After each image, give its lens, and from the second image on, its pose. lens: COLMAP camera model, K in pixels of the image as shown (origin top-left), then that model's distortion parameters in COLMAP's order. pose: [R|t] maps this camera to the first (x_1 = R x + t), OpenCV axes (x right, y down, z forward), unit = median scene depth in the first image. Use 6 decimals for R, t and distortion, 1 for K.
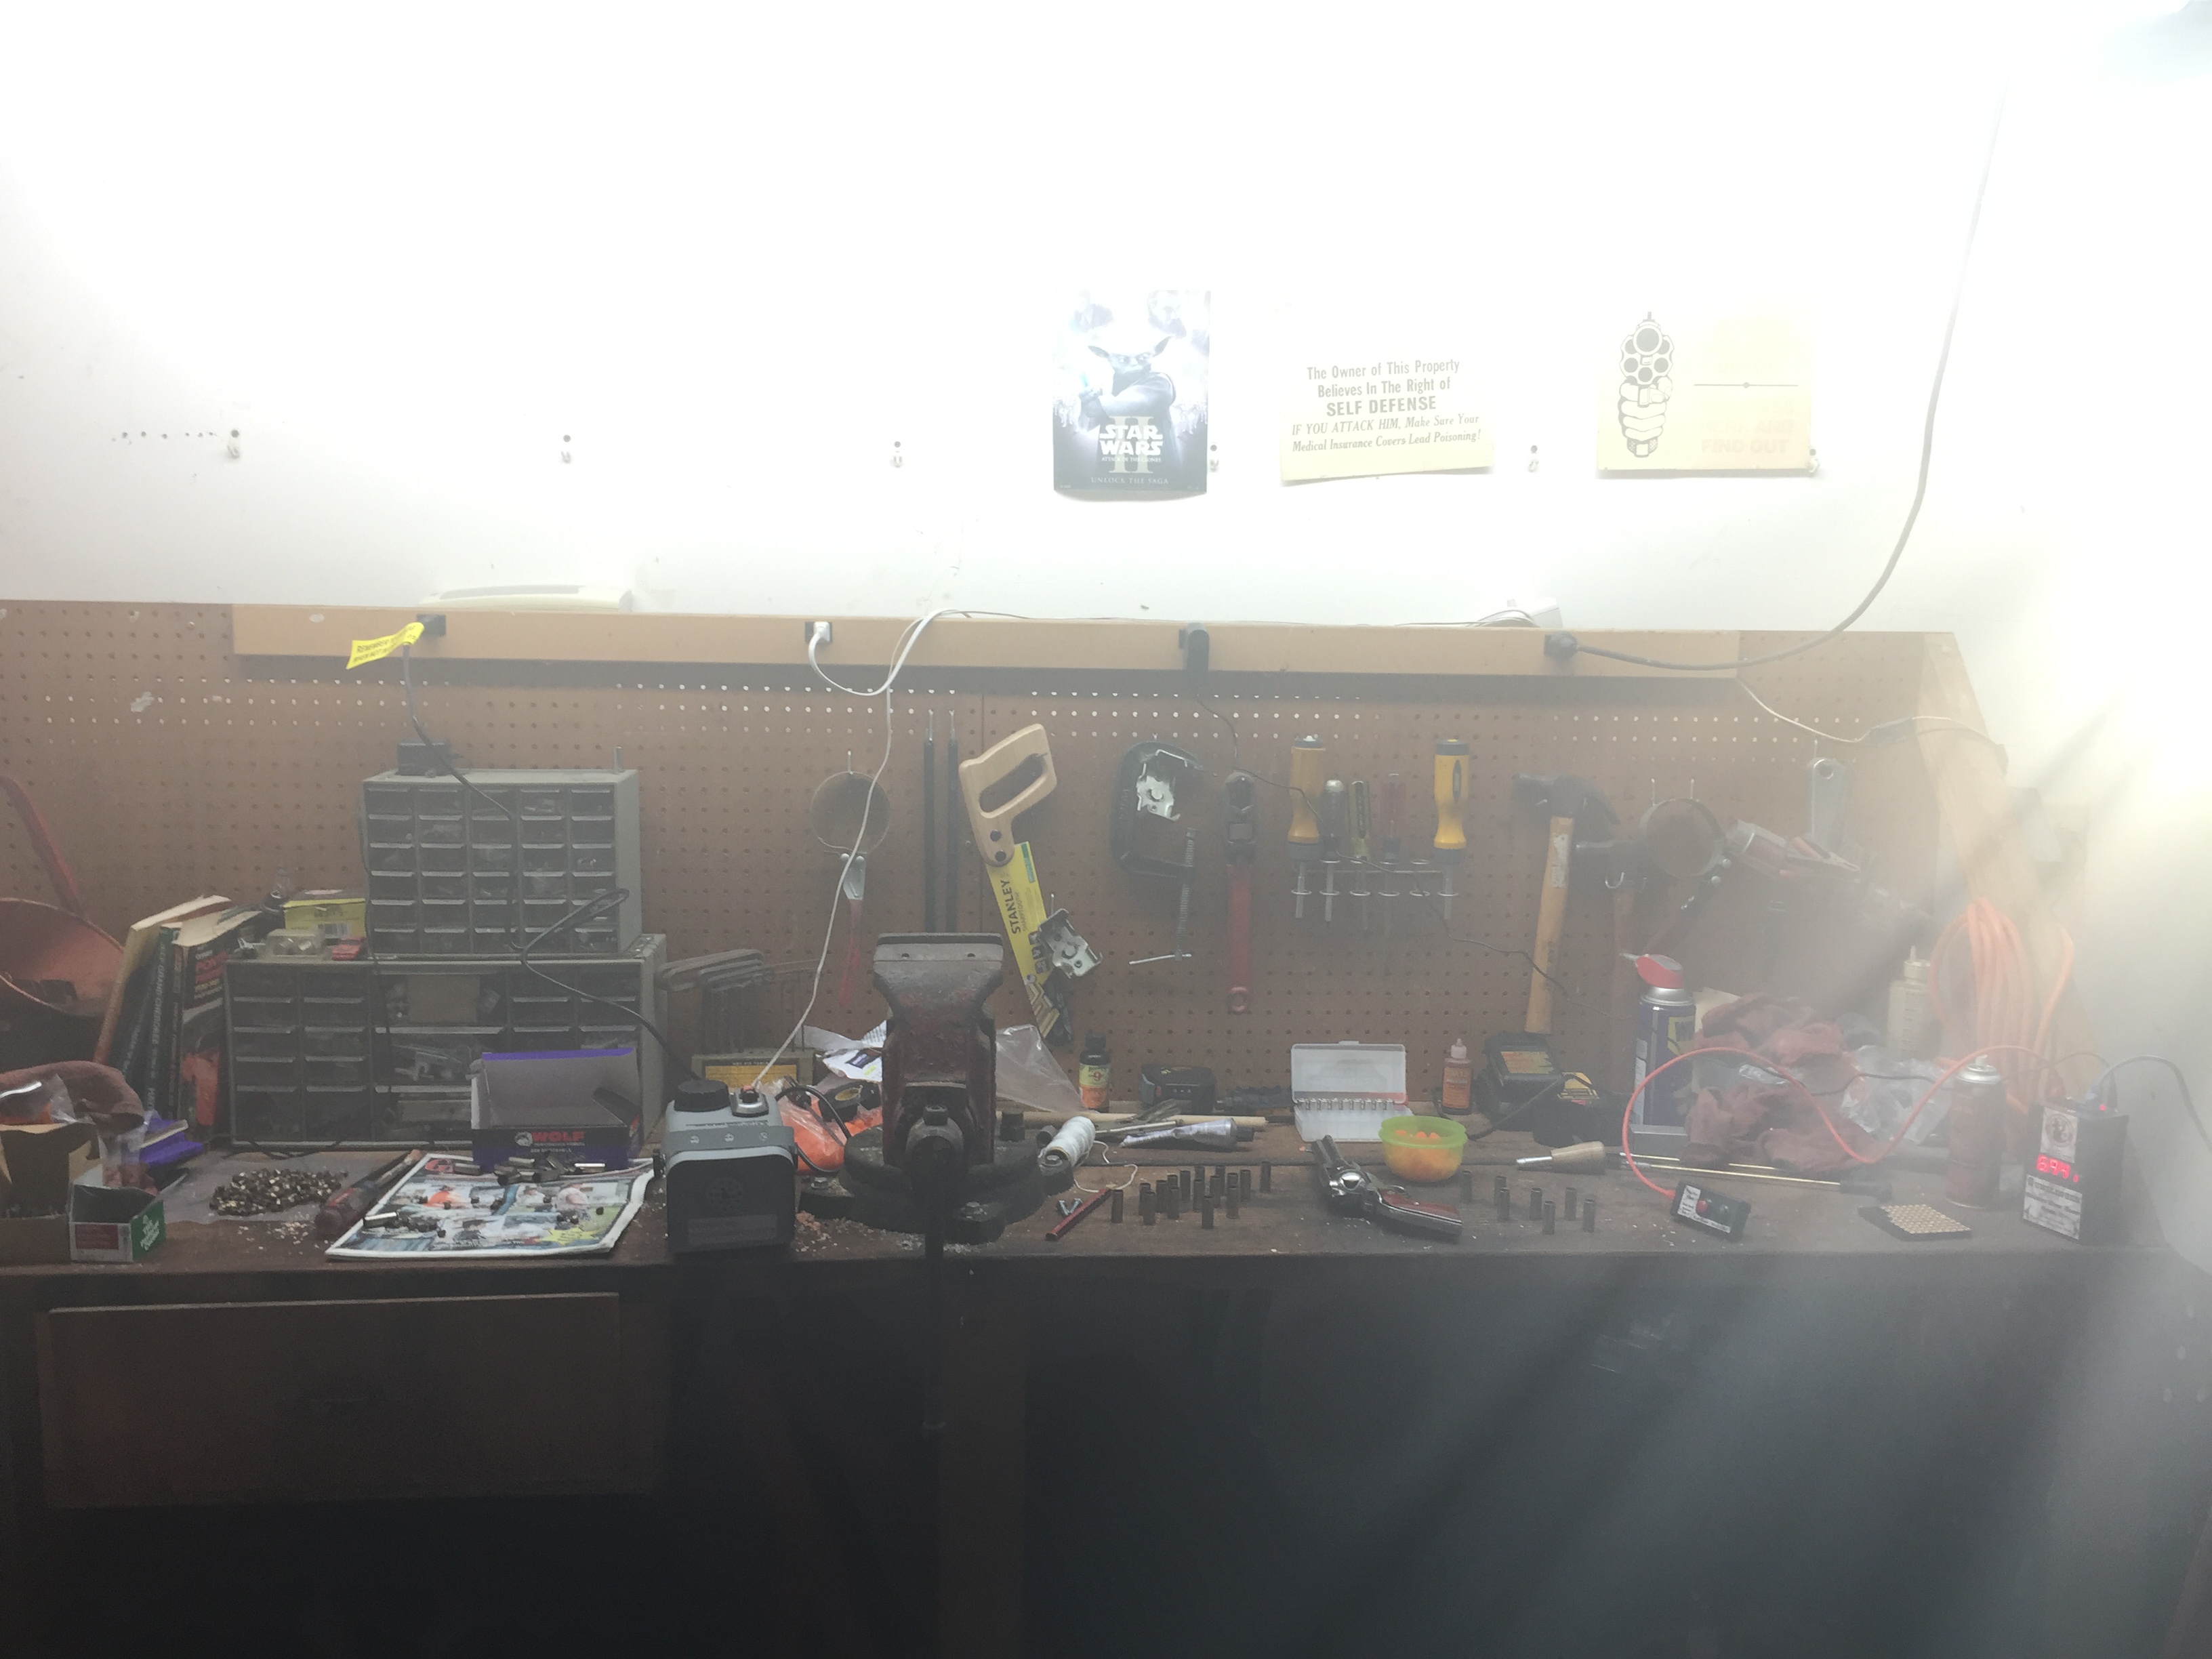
lens RADIAL K [[1855.7, 0, 1106.0], [0, 1855.7, 829.5], [0, 0, 1]] dist [0.083930, -0.128799]
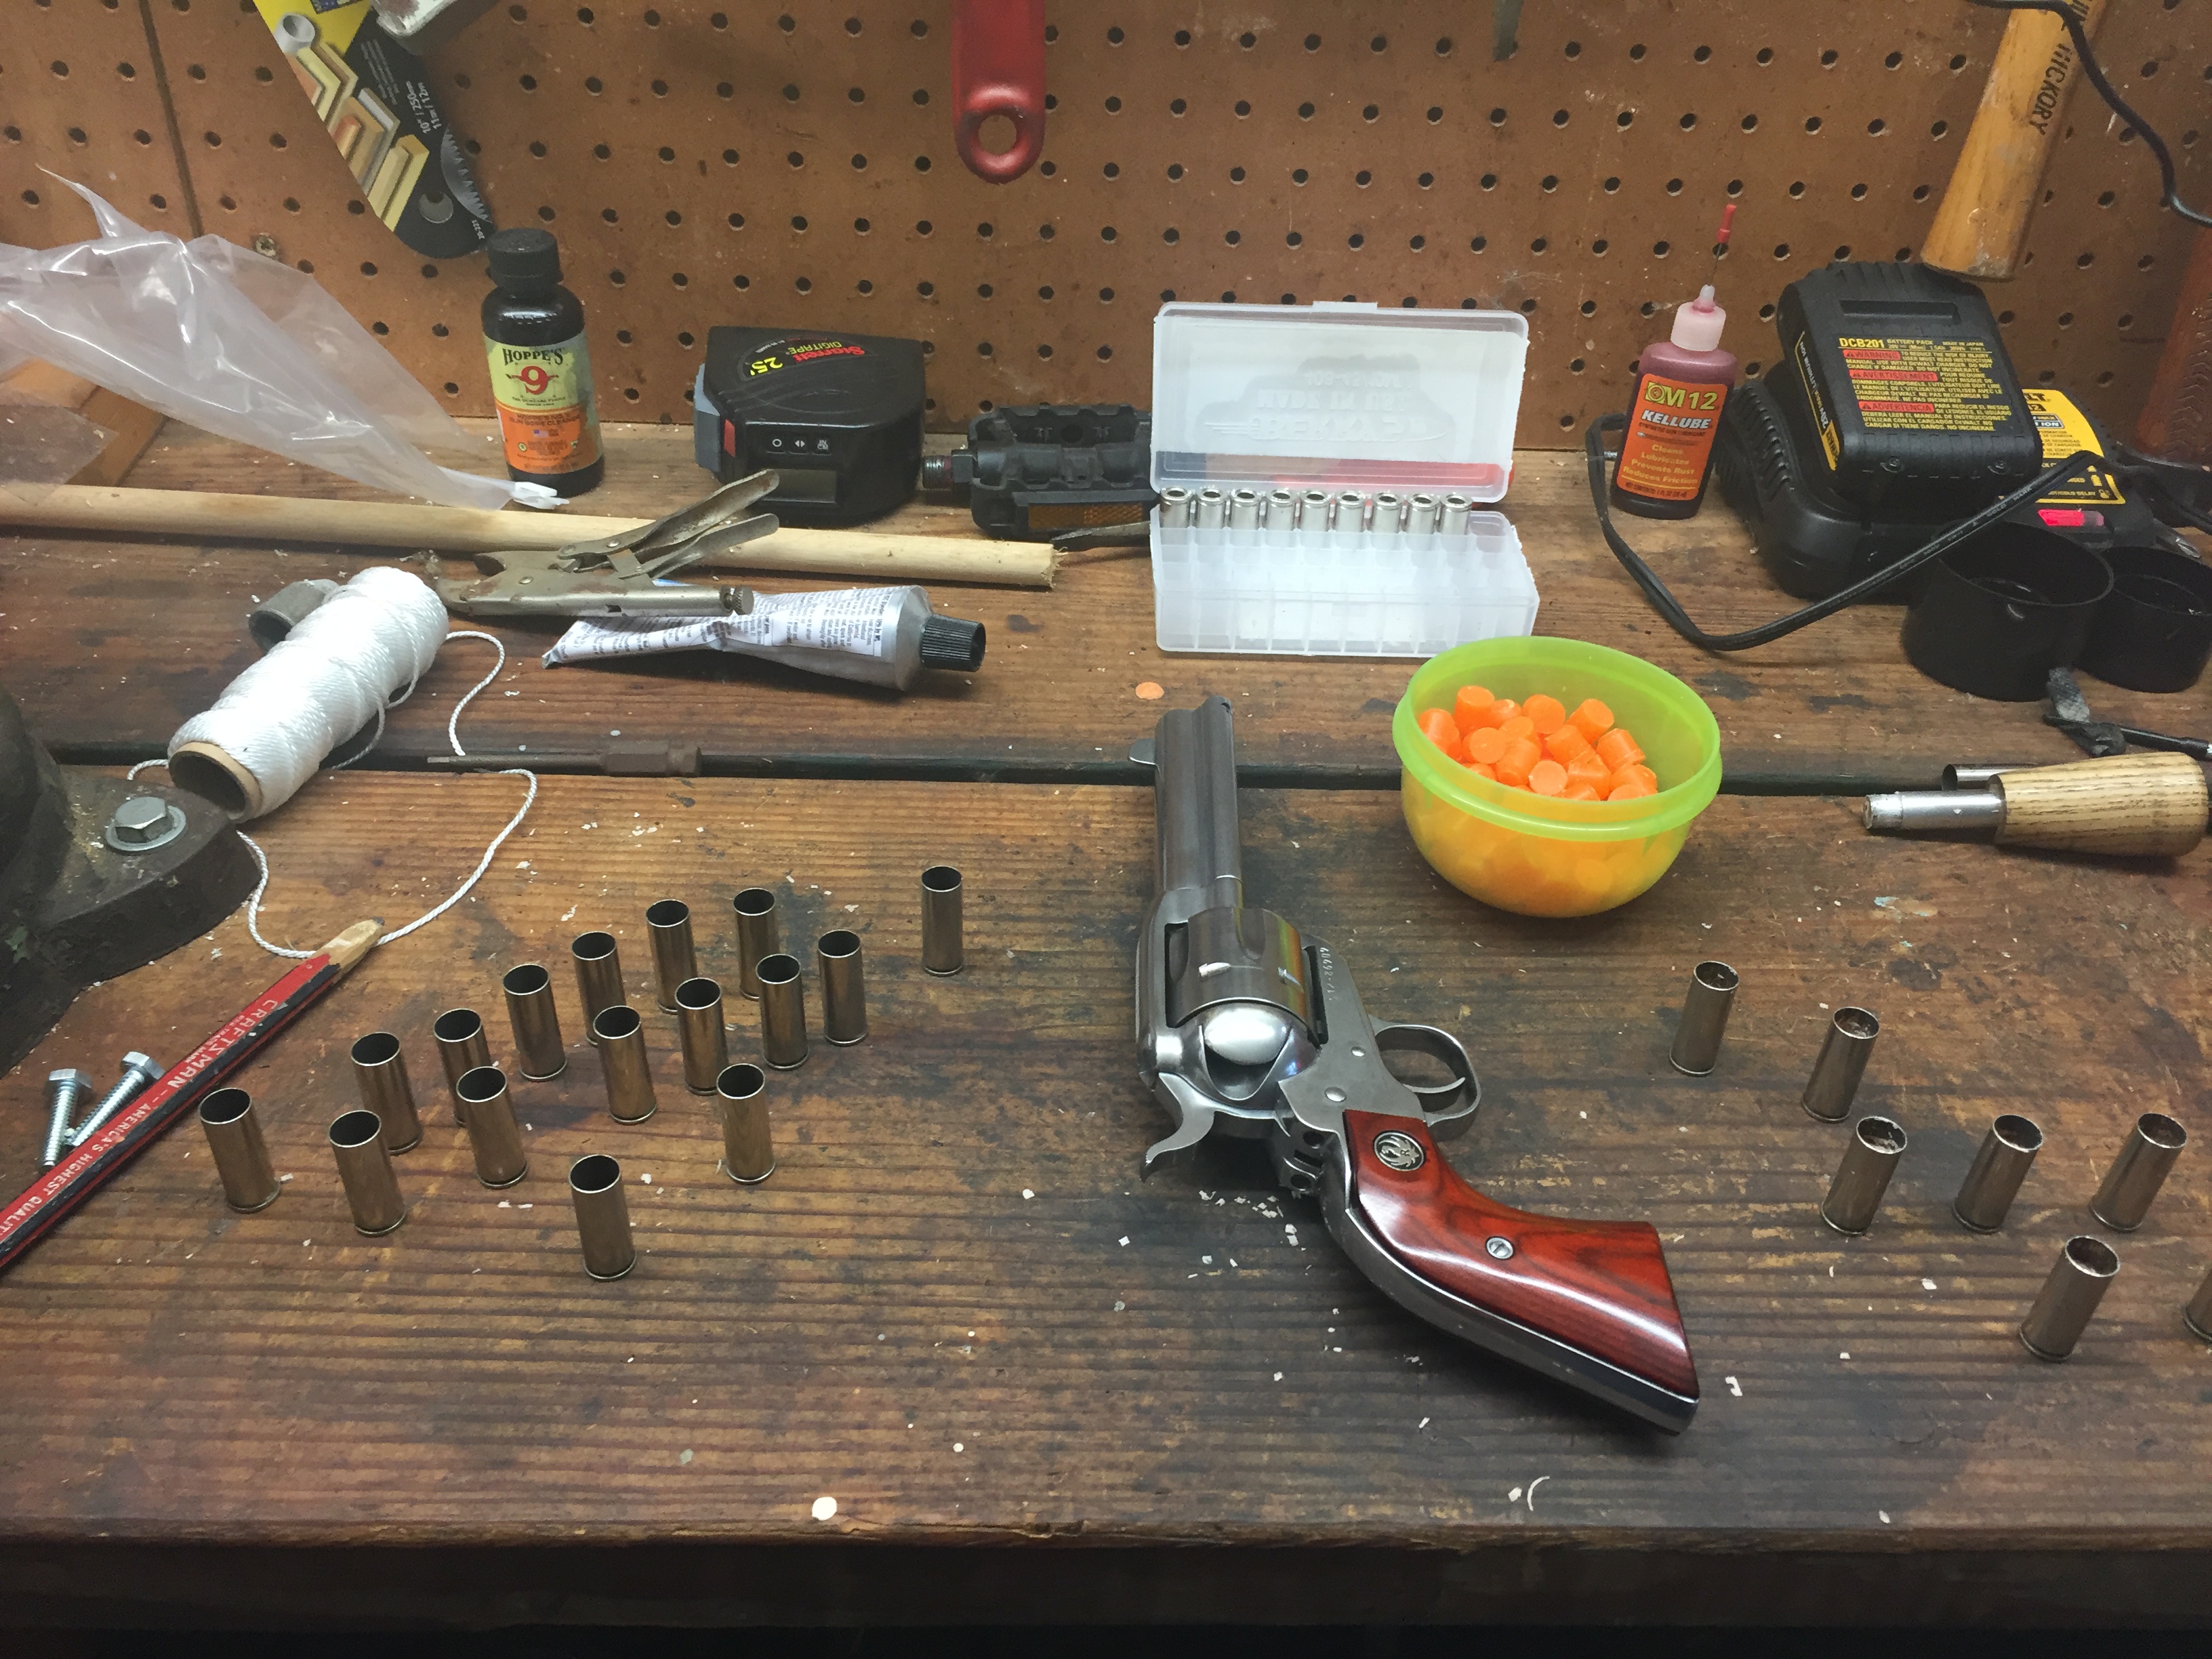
lens RADIAL K [[1855.7, 0, 1106.0], [0, 1855.7, 829.5], [0, 0, 1]] dist [0.083930, -0.128799]
pose [[0.999095, 0.040338, -0.013489, 0.098800], [-0.027947, 0.861649, 0.506735, 0.035182], [0.032064, -0.505900, 0.861996, 0.690725]]
